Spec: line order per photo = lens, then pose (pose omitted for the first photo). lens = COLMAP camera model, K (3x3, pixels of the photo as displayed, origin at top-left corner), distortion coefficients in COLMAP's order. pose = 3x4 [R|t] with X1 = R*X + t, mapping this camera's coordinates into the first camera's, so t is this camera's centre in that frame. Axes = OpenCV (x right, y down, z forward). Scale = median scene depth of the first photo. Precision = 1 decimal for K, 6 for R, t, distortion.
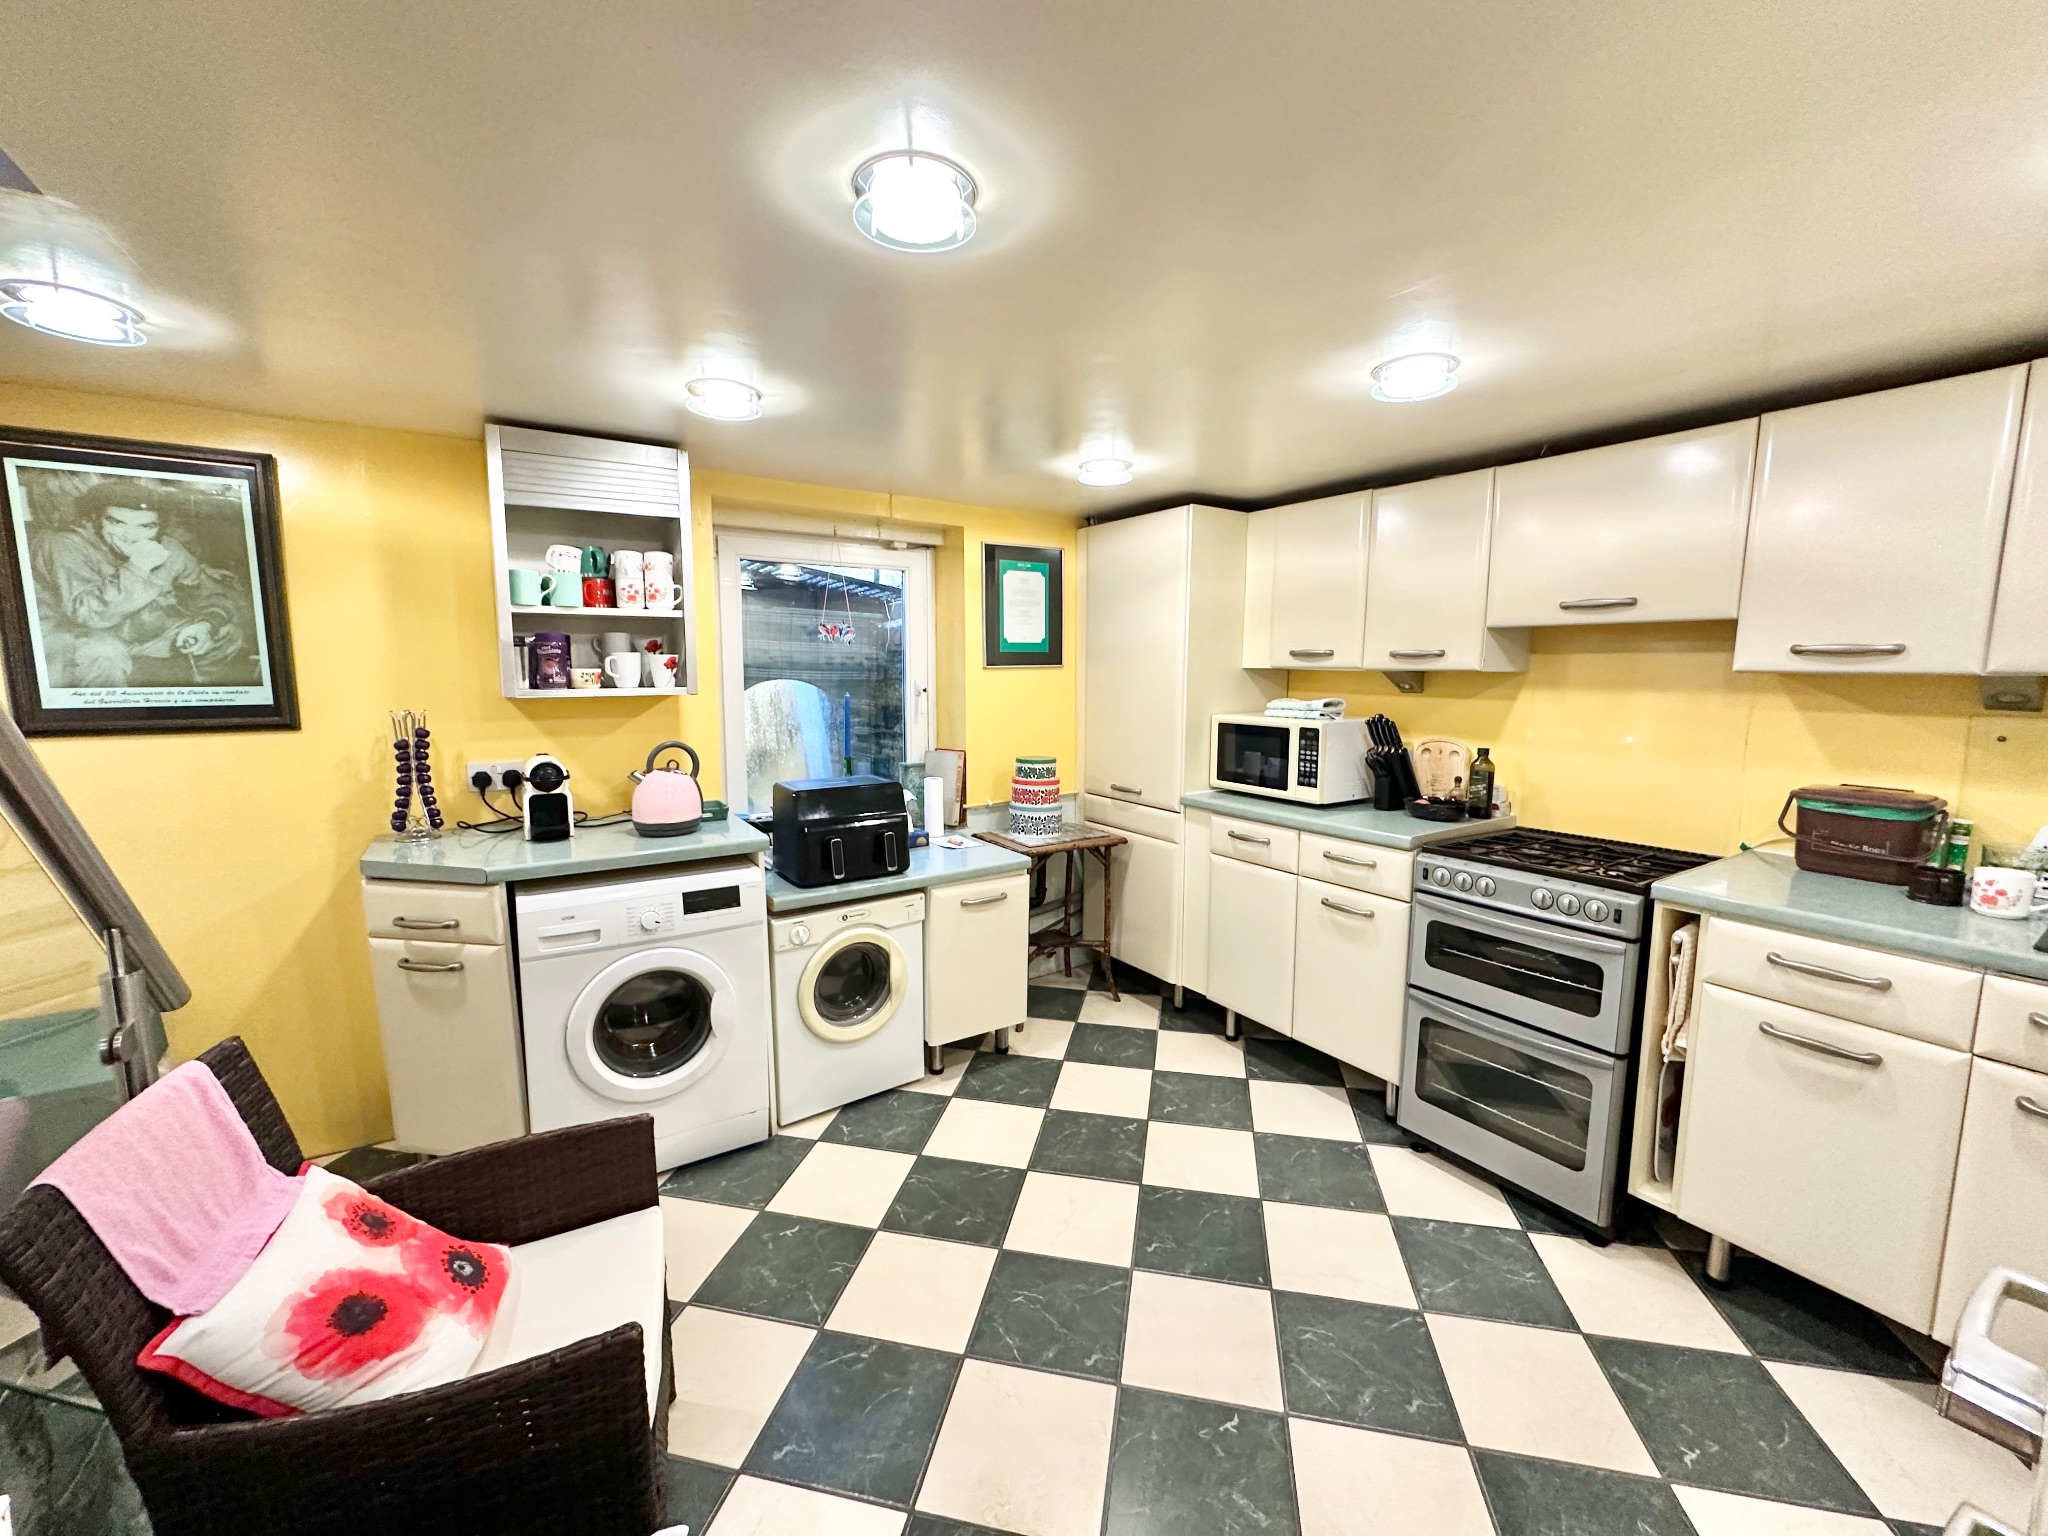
lens RADIAL K [[813.7, 0, 1028.6], [0, 813.7, 767.3], [0, 0, 1]] dist [-0.006156, 0.000776]
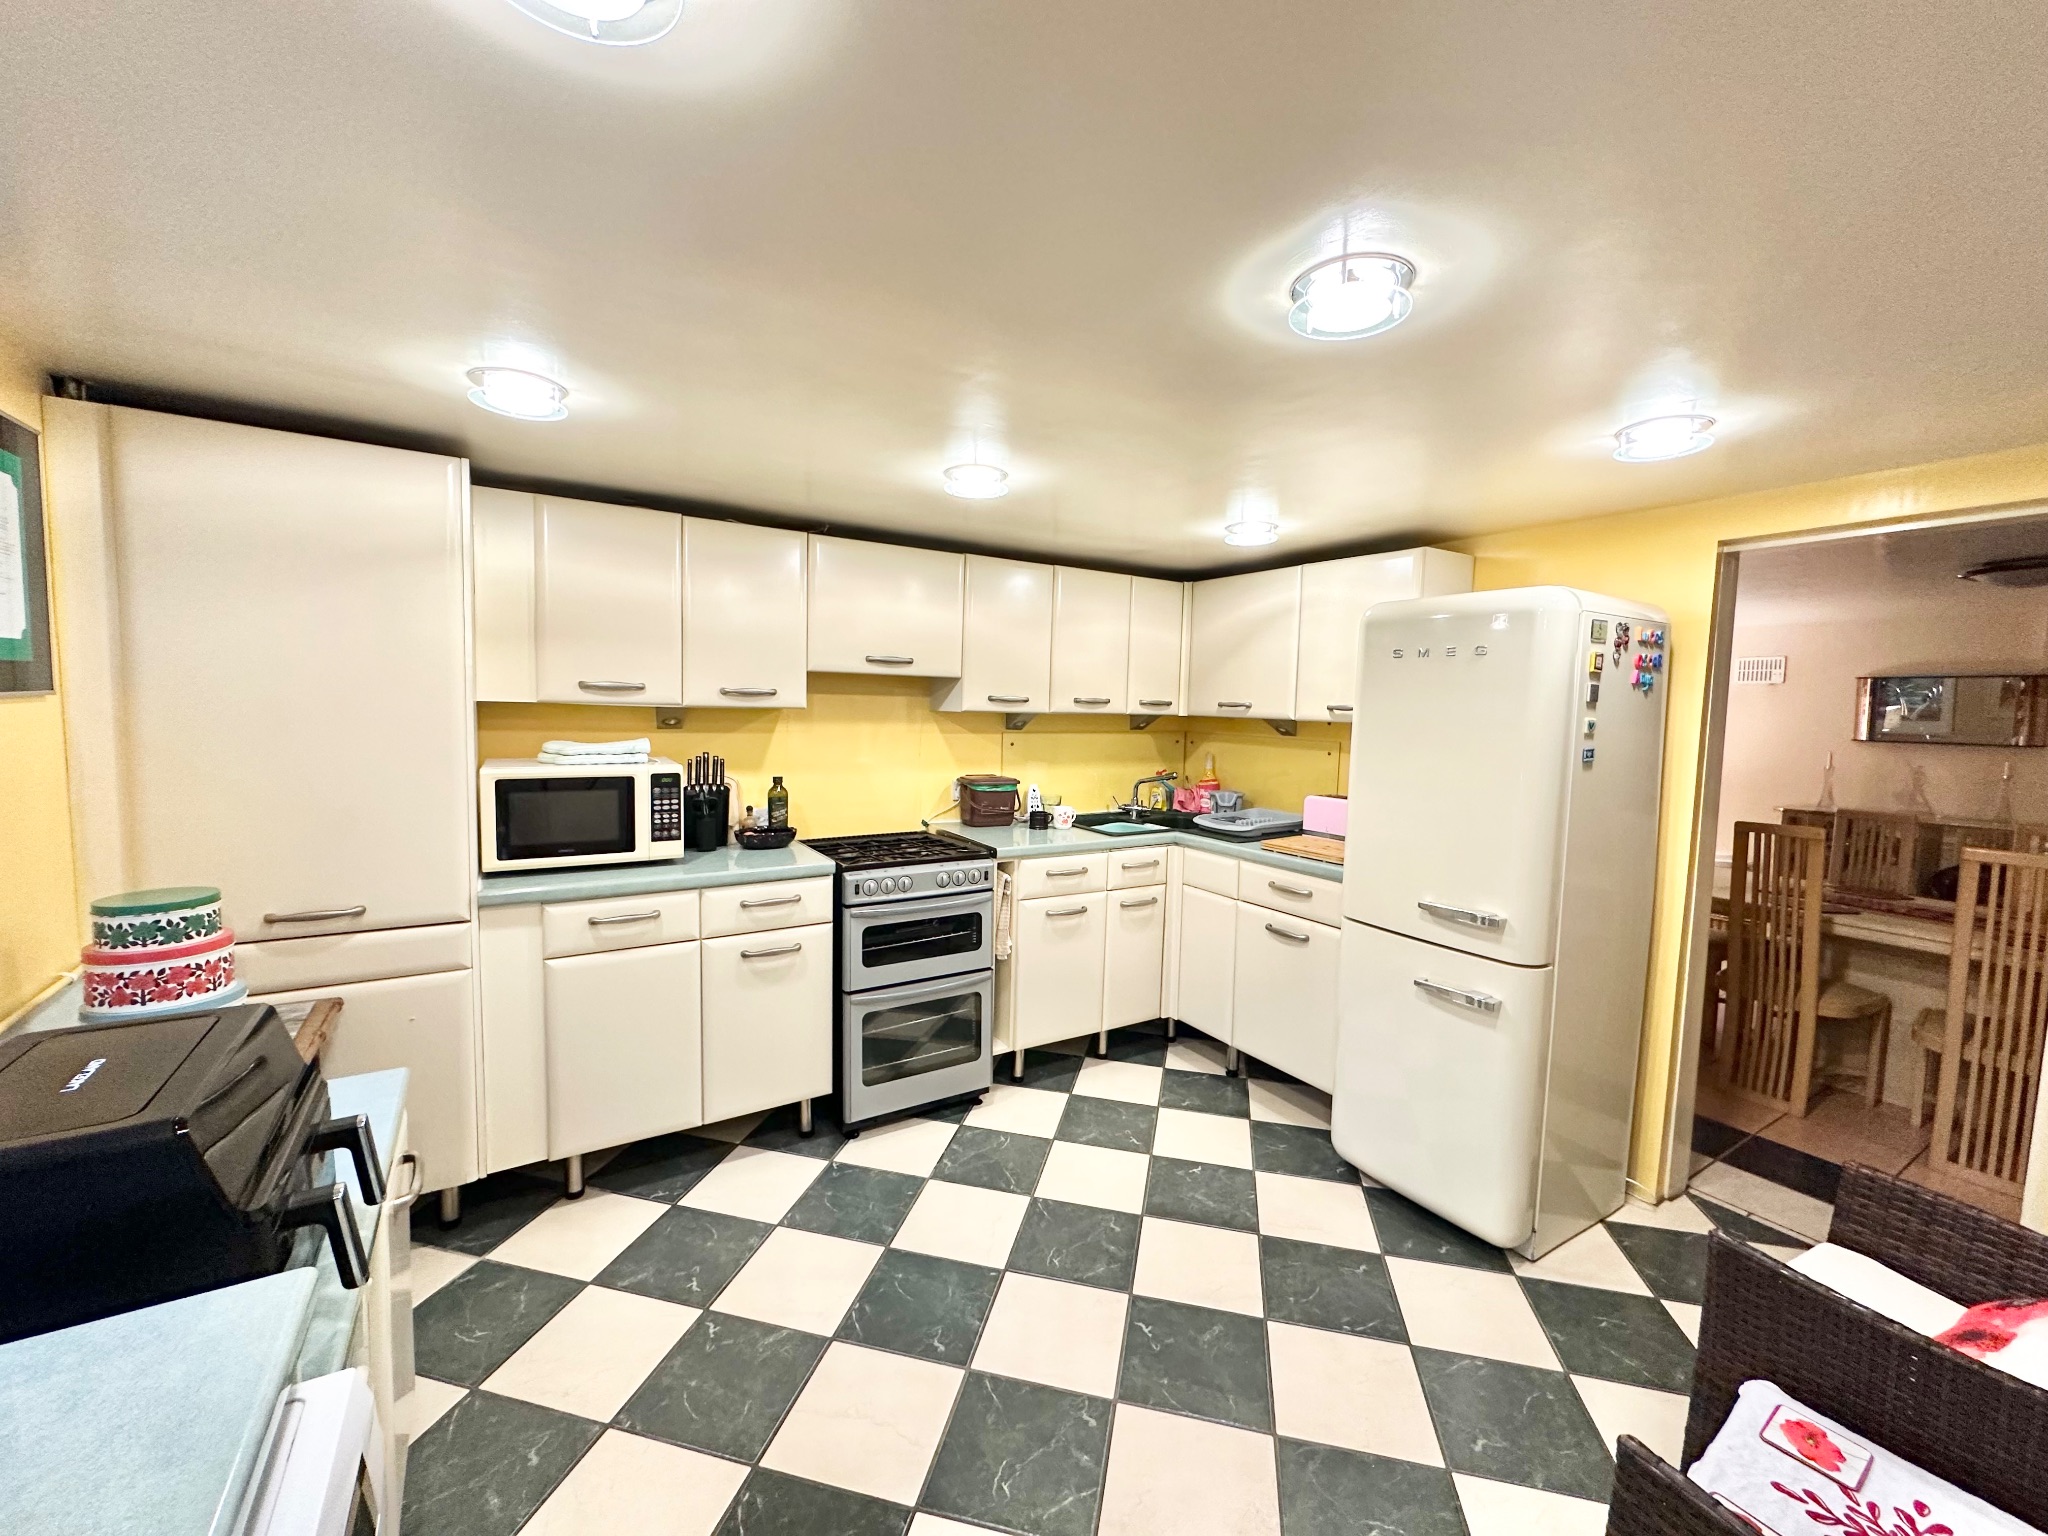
lens RADIAL K [[813.7, 0, 1021.7], [0, 813.7, 765.3], [0, 0, 1]] dist [-0.006156, 0.000776]
pose [[0.030299, -0.078441, 0.996458, -0.535535], [0.099871, 0.992165, 0.075066, -0.088533], [-0.994539, 0.097242, 0.037895, 0.615271]]
